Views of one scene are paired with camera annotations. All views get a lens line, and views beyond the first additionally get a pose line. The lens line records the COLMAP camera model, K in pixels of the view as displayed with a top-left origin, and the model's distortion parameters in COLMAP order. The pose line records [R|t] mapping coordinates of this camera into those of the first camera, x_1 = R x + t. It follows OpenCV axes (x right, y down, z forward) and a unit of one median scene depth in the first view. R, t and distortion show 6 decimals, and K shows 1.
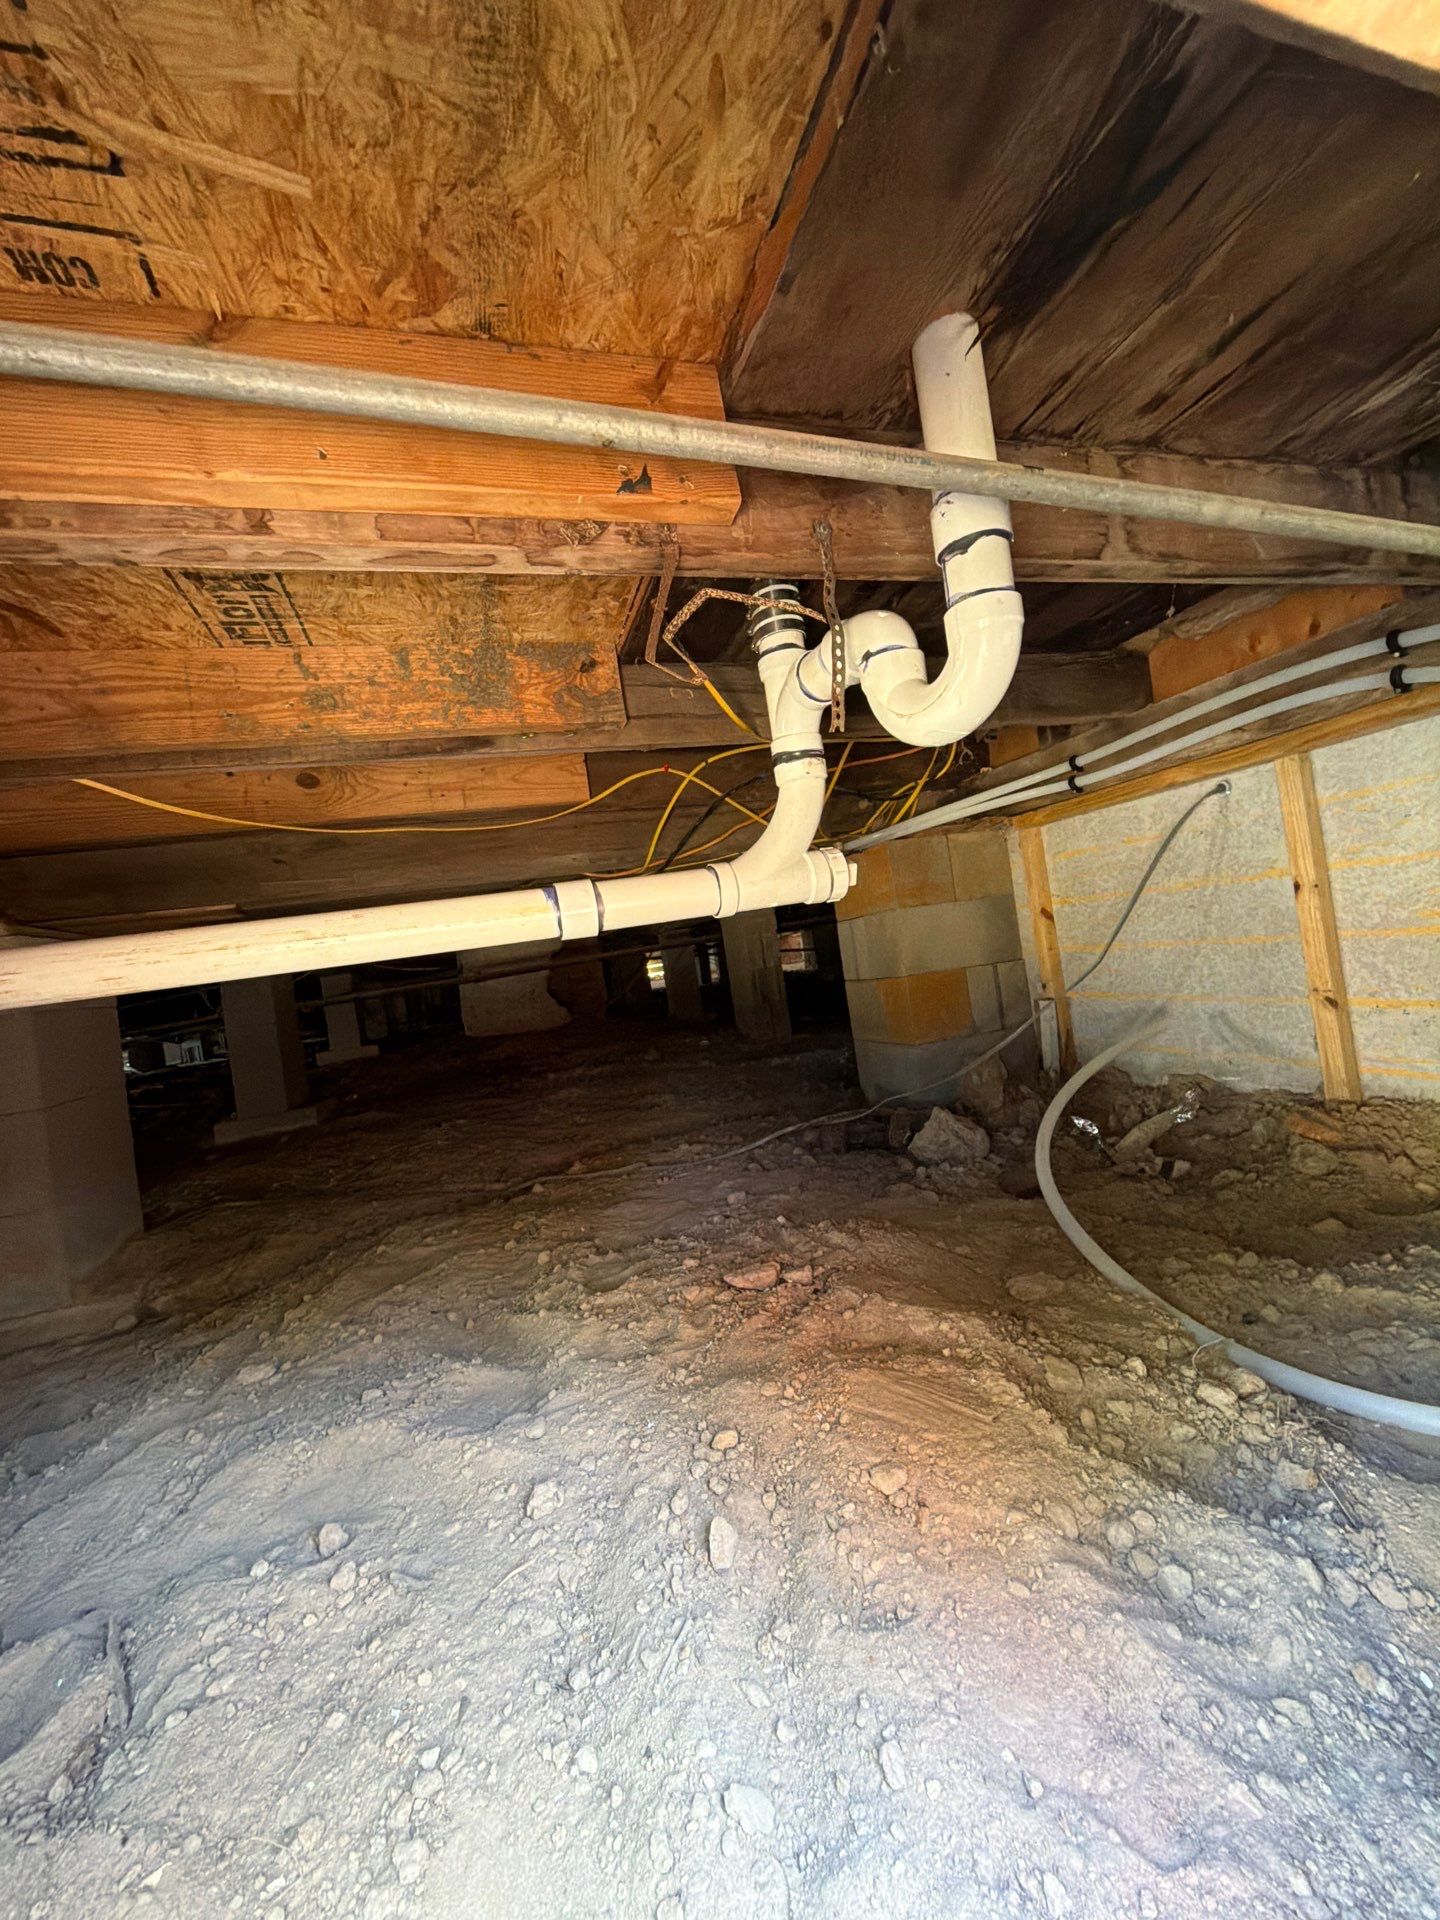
lens RADIAL K [[766.3, 0, 720.0], [0, 766.3, 960.0], [0, 0, 1]] dist [0.000586, 0.000331]
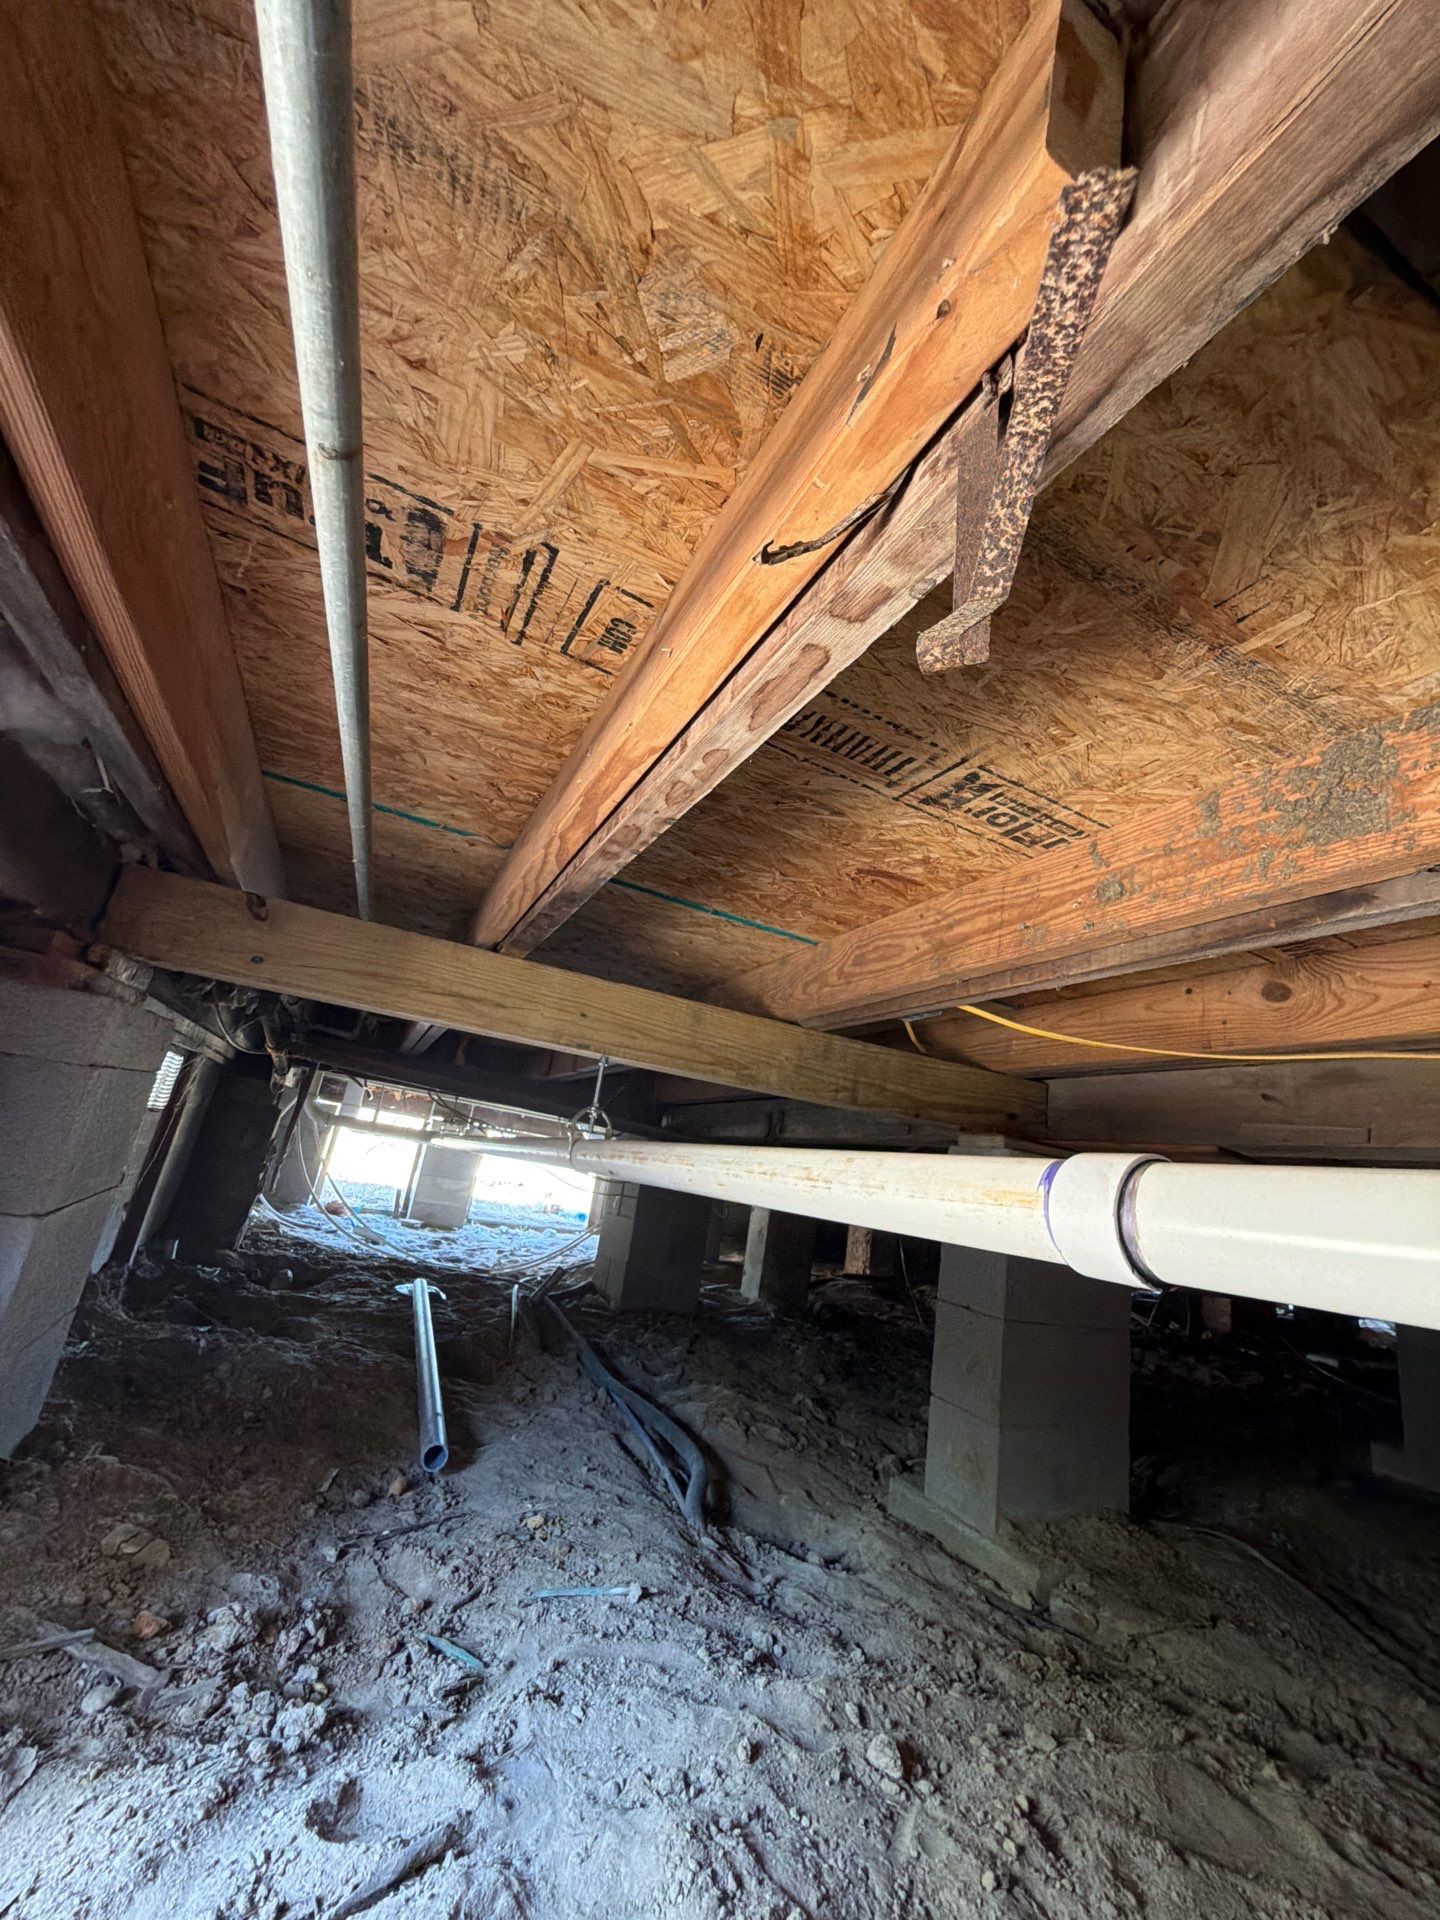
lens RADIAL K [[766.3, 0, 720.0], [0, 766.3, 960.0], [0, 0, 1]] dist [0.000586, 0.000331]
pose [[0.126990, -0.121390, -0.984448, 0.186794], [-0.177243, 0.973733, -0.142933, -0.078564], [0.975940, 0.192638, 0.102138, 0.506020]]
